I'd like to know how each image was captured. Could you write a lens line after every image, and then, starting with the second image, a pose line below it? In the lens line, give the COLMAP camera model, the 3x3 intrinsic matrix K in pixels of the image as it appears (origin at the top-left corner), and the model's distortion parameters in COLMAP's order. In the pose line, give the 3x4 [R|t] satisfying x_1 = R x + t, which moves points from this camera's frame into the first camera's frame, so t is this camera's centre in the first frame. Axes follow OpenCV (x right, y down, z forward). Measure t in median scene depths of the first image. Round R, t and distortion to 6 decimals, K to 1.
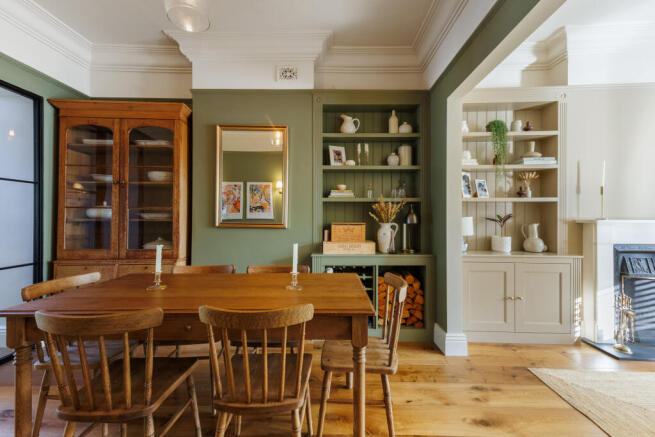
lens RADIAL K [[284.5, 0, 327.8], [0, 284.5, 220.3], [0, 0, 1]] dist [0.013644, -0.000167]
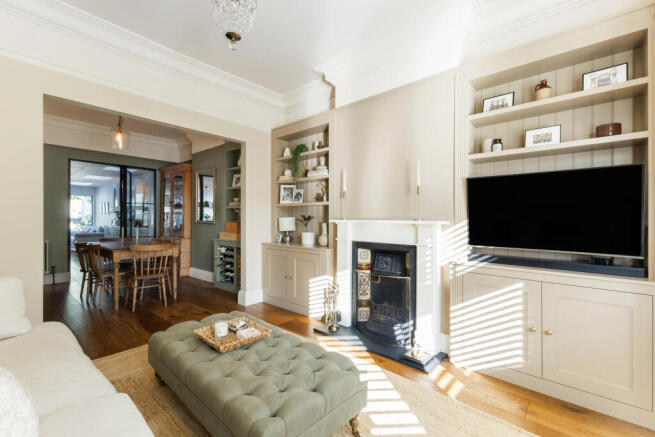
lens RADIAL K [[274.1, 0, 329.4], [0, 274.1, 218.6], [0, 0, 1]] dist [-0.000749, -0.000208]
pose [[0.769173, -0.000024, -0.639040, 1.502419], [-0.000856, 0.999999, -0.001069, -0.005544], [0.639040, 0.001369, 0.769173, 0.140040]]
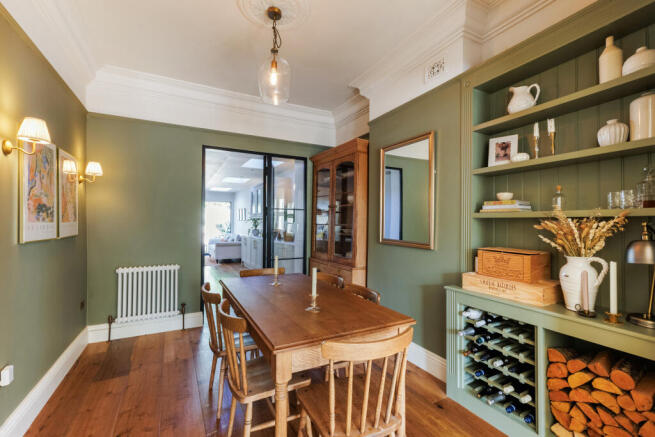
lens RADIAL K [[284.5, 0, 327.8], [0, 284.5, 220.3], [0, 0, 1]] dist [0.013644, -0.000167]
pose [[0.471198, -0.005451, -0.882011, 0.461483], [-0.005359, 0.999945, -0.009042, -0.051090], [0.882011, 0.008987, 0.471143, 0.316021]]
